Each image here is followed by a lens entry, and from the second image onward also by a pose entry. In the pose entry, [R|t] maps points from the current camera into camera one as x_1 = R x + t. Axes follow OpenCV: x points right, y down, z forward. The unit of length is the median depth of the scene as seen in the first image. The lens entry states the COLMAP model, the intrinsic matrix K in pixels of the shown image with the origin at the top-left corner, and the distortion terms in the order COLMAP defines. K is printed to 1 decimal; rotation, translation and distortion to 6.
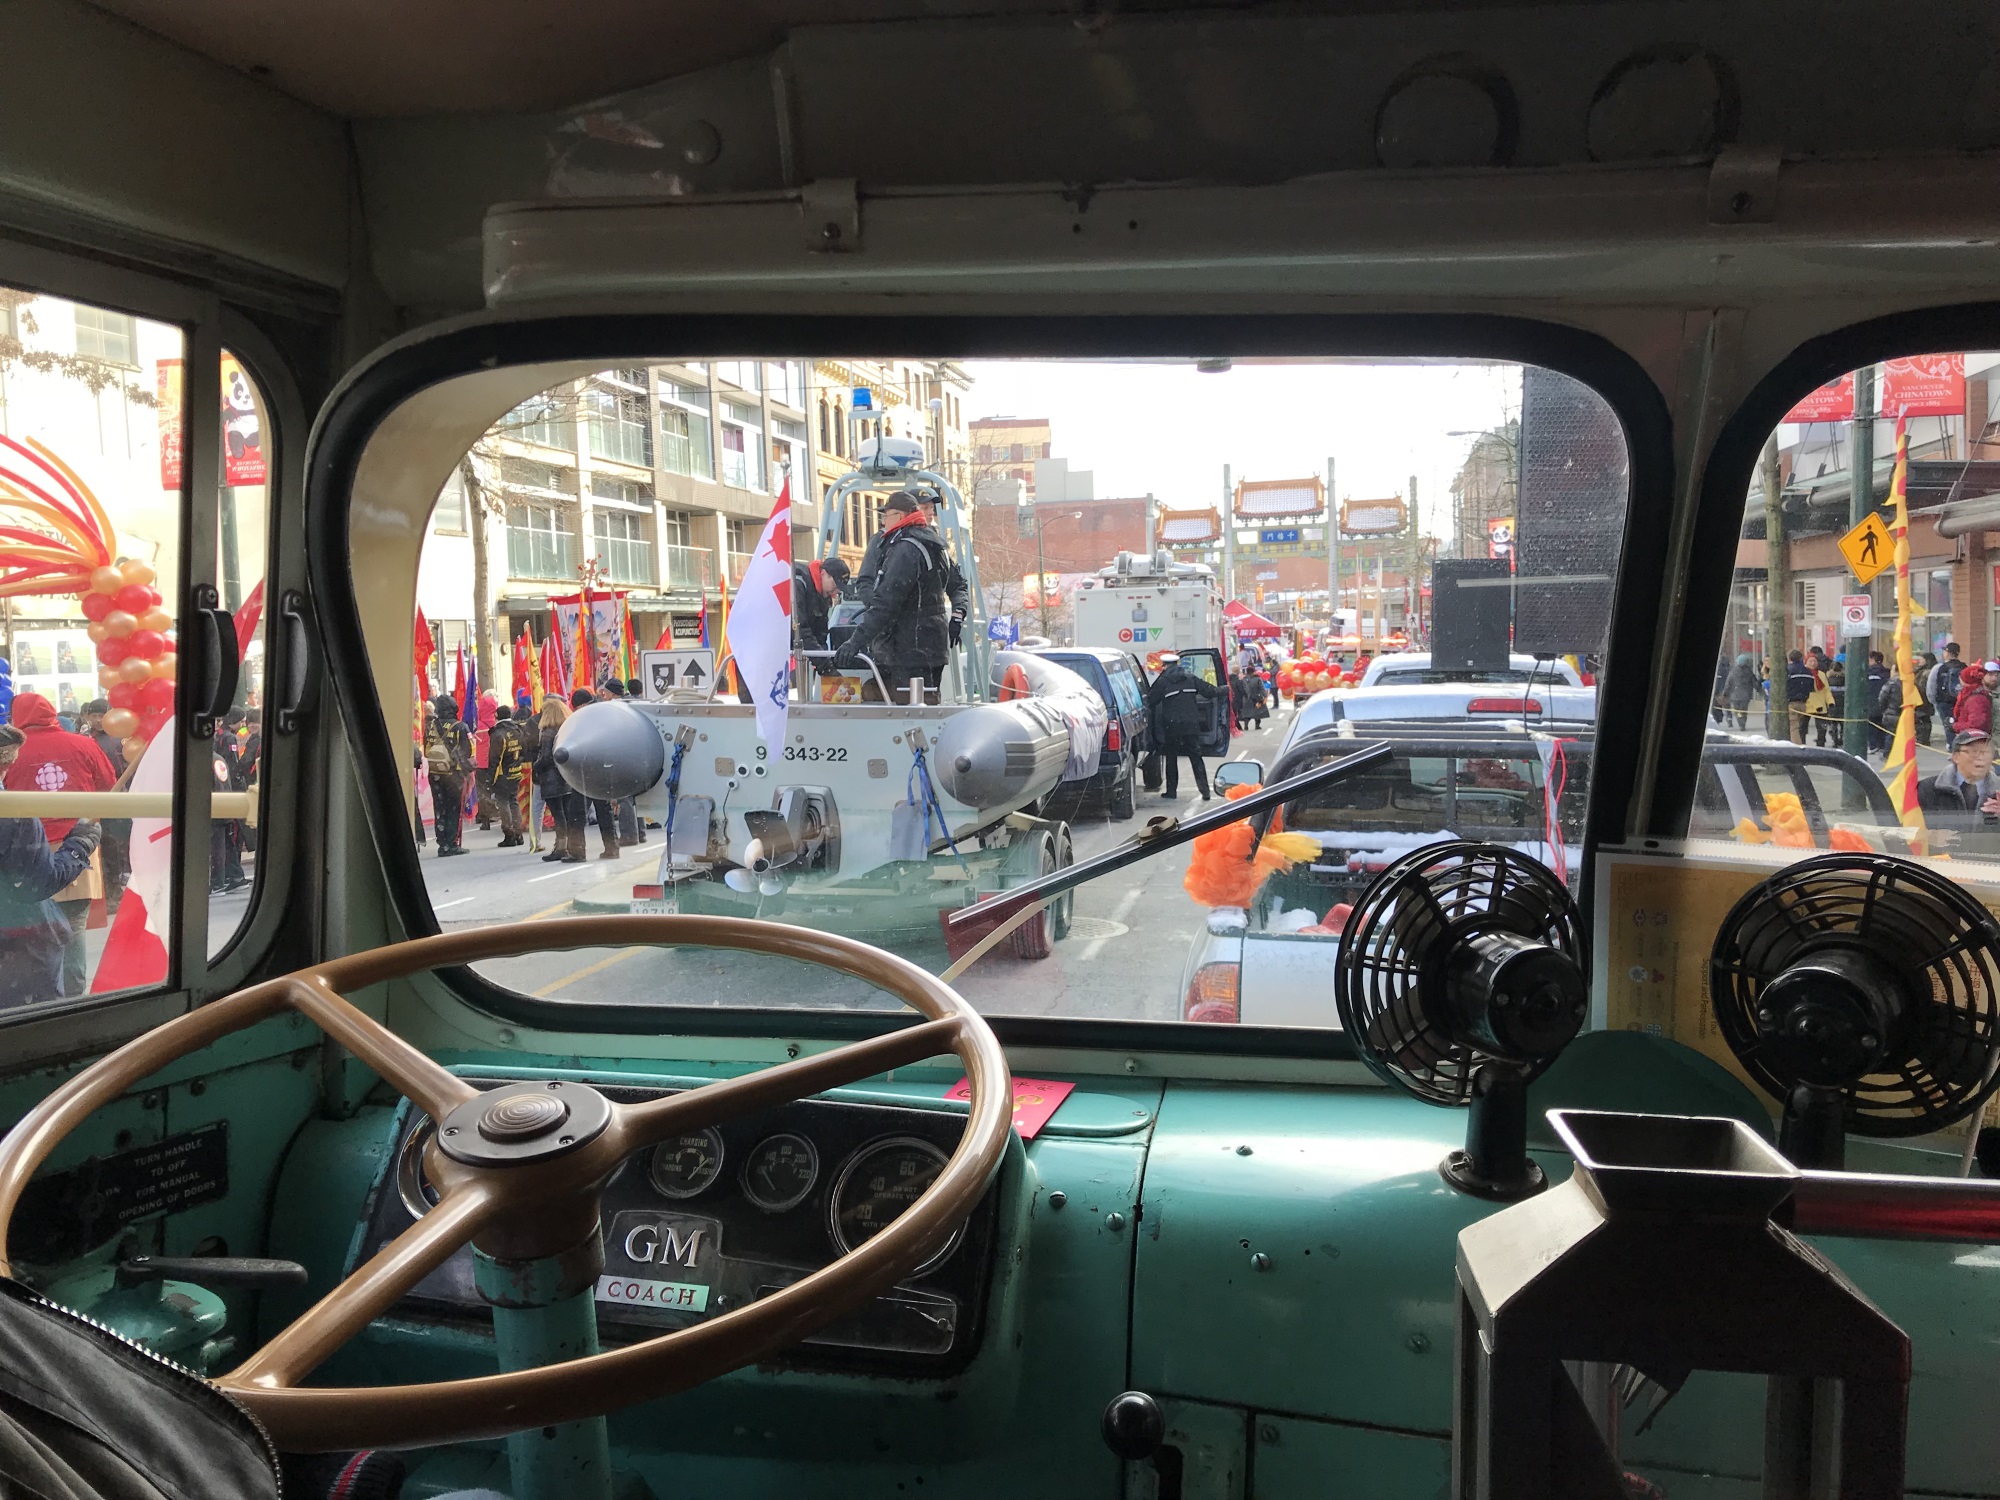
lens RADIAL K [[1708.6, 0, 1000.0], [0, 1708.6, 750.0], [0, 0, 1]] dist [0.007886, -0.000695]
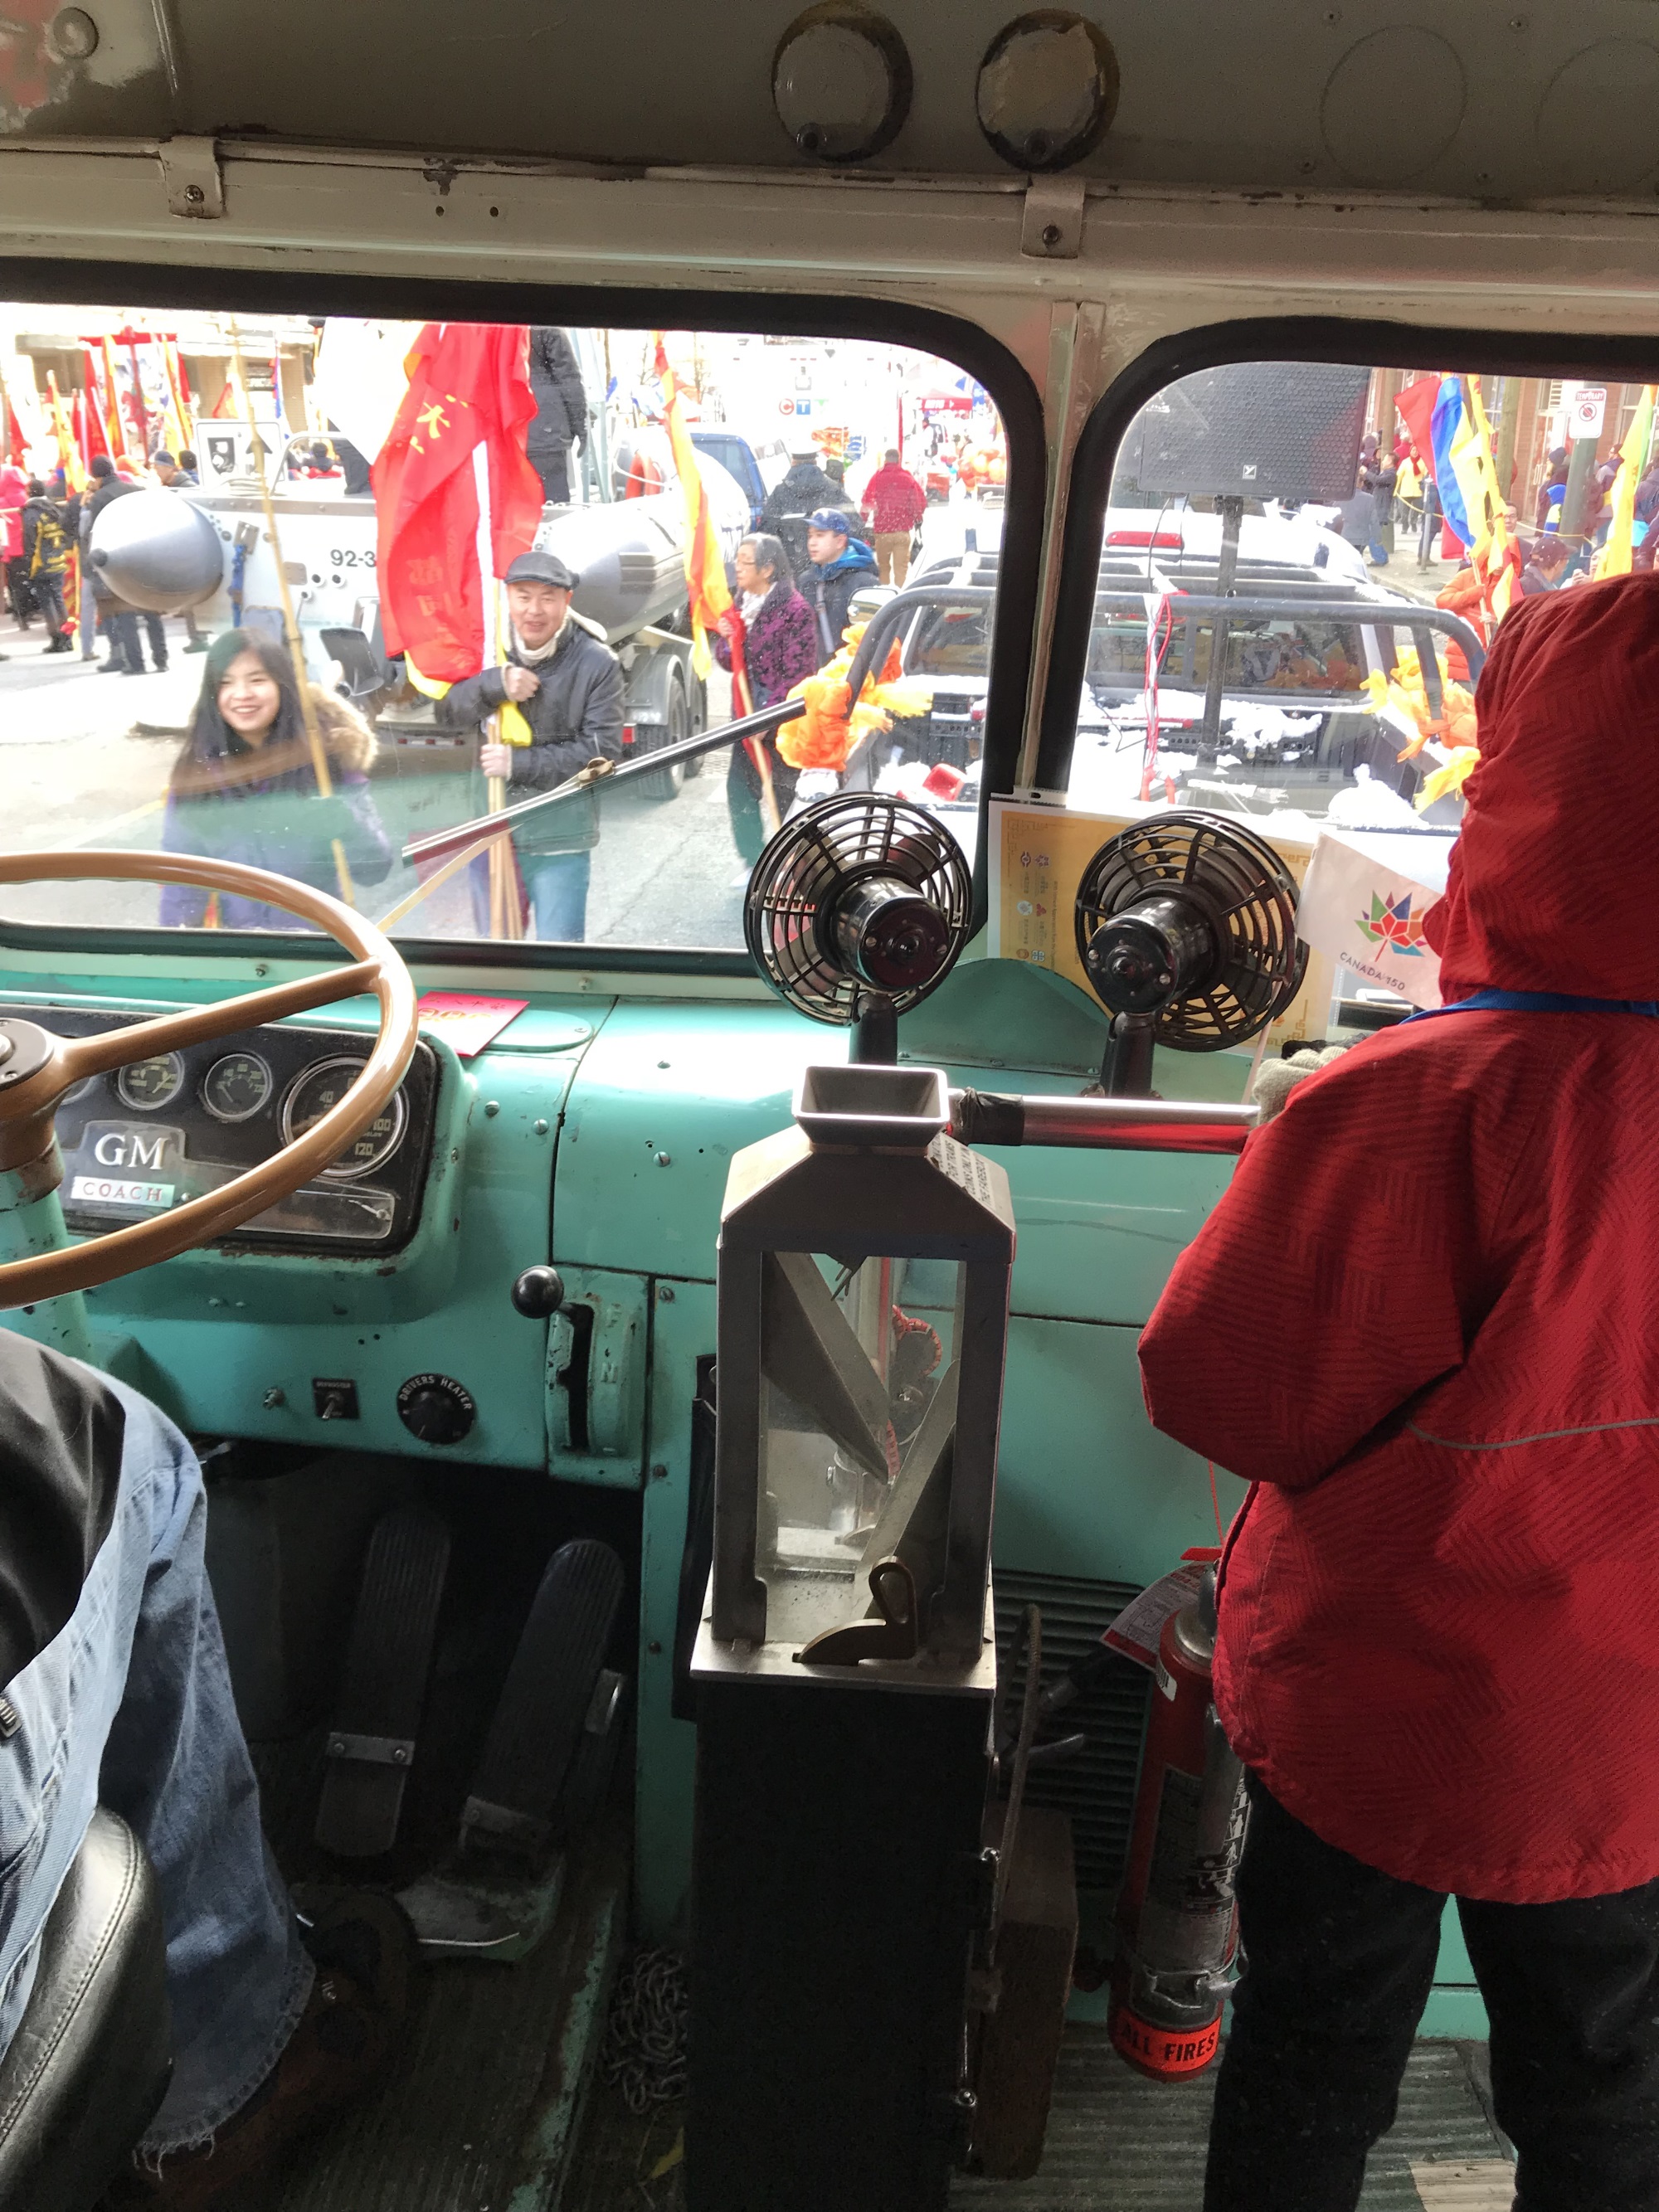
lens RADIAL K [[1788.1, 0, 829.5], [0, 1788.1, 1106.0], [0, 0, 1]] dist [0.109607, -0.125597]
pose [[0.992802, -0.007607, 0.119526, 0.117656], [-0.026524, 0.959237, 0.281355, -0.086873], [-0.116794, -0.282500, 0.952131, -0.181804]]
